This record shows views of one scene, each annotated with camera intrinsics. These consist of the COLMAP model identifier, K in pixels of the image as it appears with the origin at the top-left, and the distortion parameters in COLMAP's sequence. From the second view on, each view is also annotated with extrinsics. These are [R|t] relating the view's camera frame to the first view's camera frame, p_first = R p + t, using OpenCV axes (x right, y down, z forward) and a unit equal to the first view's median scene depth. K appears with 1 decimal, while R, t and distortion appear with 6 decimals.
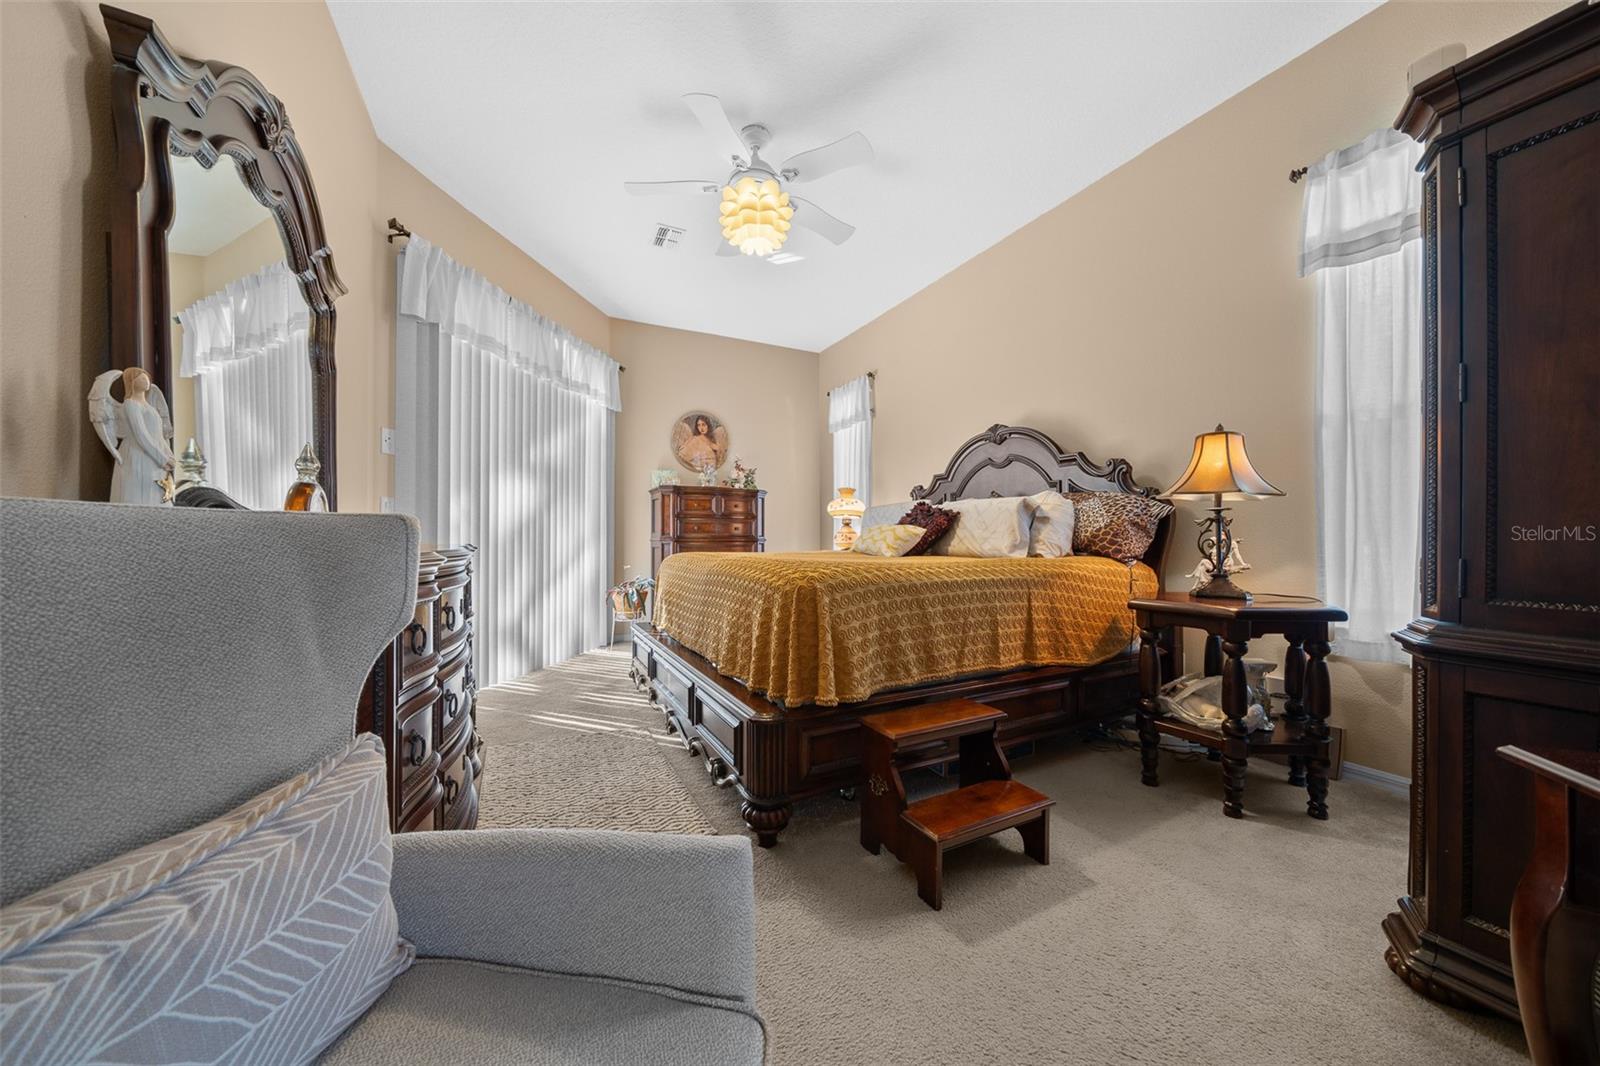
lens RADIAL K [[542.8, 0, 798.0], [0, 542.8, 533.6], [0, 0, 1]] dist [-0.008652, -0.000013]
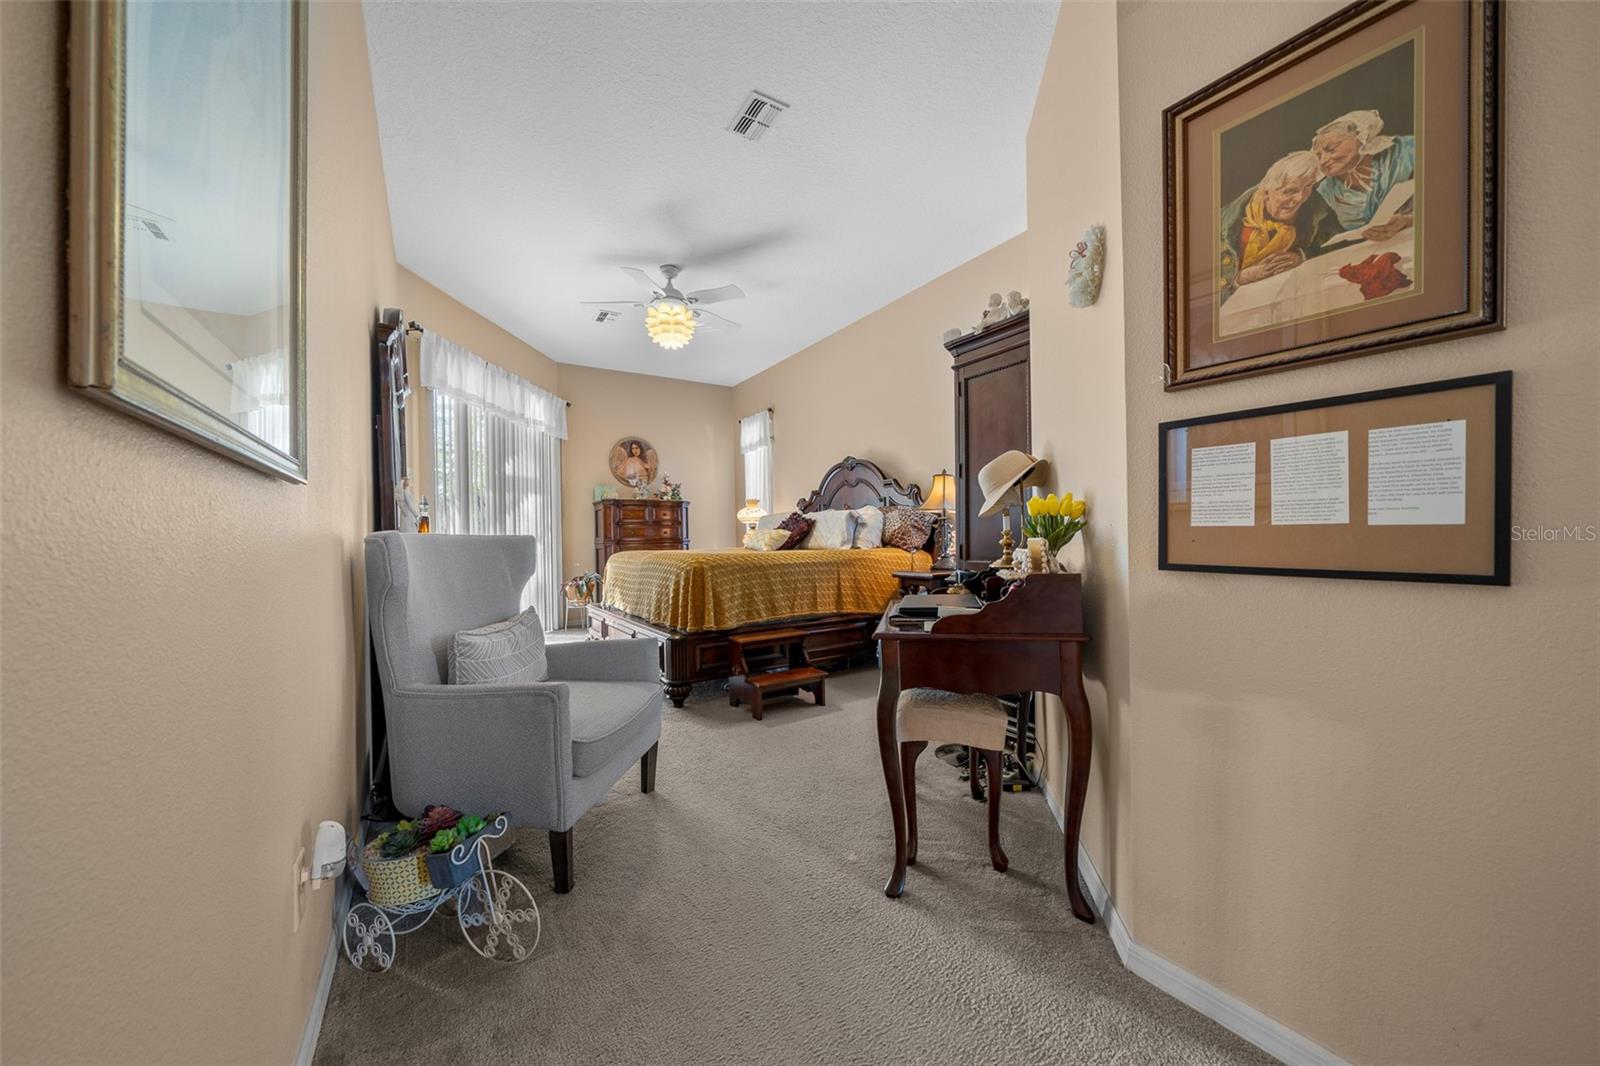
lens RADIAL K [[567.8, 0, 799.5], [0, 567.8, 537.7], [0, 0, 1]] dist [-0.010723, -0.000019]
pose [[0.994290, -0.018916, 0.105019, 0.098418], [0.017996, 0.999791, 0.009703, -0.007701], [-0.105181, -0.007757, 0.994423, -0.583332]]
